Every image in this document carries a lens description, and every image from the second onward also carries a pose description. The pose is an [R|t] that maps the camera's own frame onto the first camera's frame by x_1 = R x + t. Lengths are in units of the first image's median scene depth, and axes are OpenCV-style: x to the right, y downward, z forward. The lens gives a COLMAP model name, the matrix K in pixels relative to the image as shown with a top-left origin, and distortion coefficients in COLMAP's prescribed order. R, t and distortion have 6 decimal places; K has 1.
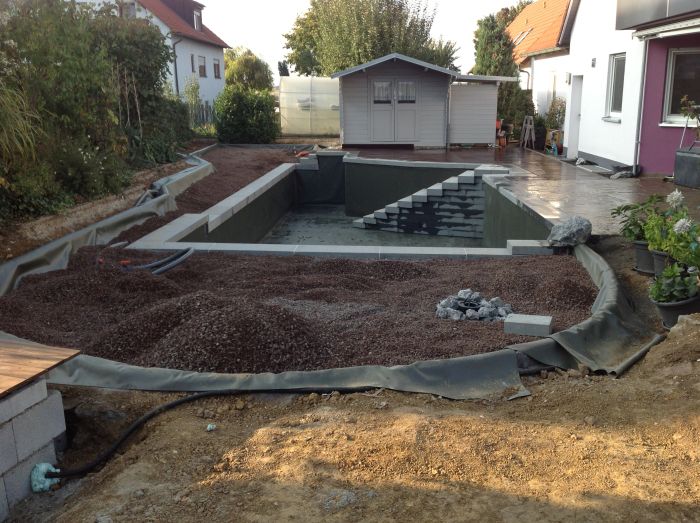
lens RADIAL K [[698.0, 0, 350.0], [0, 698.0, 261.5], [0, 0, 1]] dist [0.112783, -0.290159]
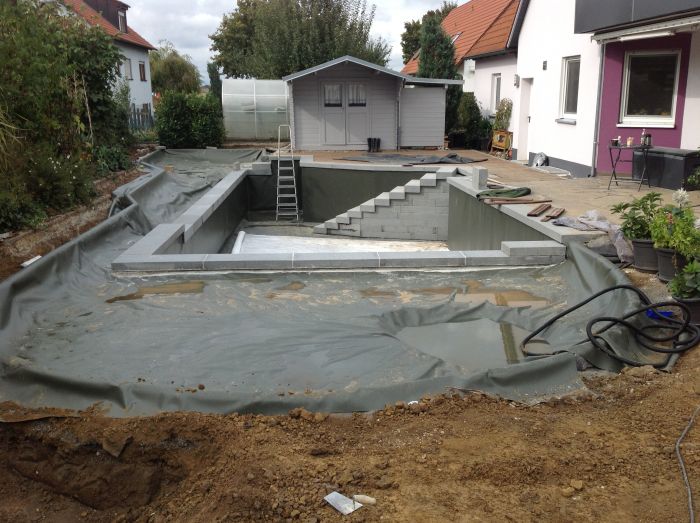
lens RADIAL K [[703.1, 0, 366.2], [0, 703.1, 263.8], [0, 0, 1]] dist [0.139347, -0.379883]
pose [[0.991954, -0.033232, 0.122157, -0.045842], [0.033557, 0.999437, -0.000603, -0.002487], [-0.122068, 0.004697, 0.992511, 0.008194]]
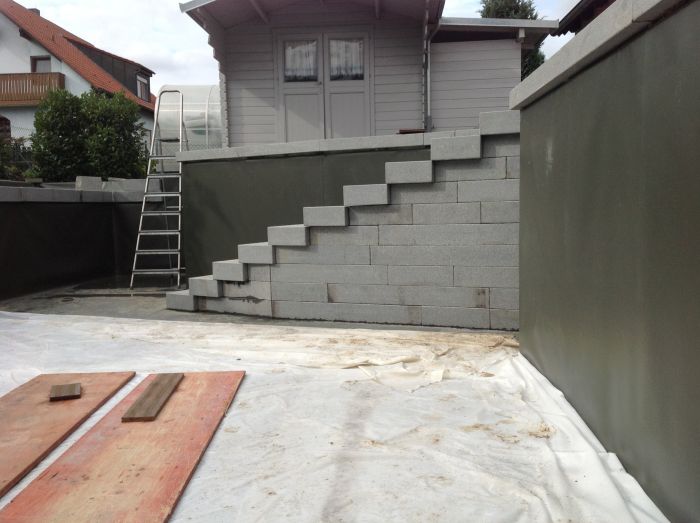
lens RADIAL K [[698.0, 0, 350.0], [0, 698.0, 261.5], [0, 0, 1]] dist [0.112783, -0.290159]
pose [[0.999606, -0.016945, -0.022366, 0.115054], [0.013074, 0.986519, -0.163123, -0.011058], [0.024828, 0.162767, 0.986352, 0.638335]]
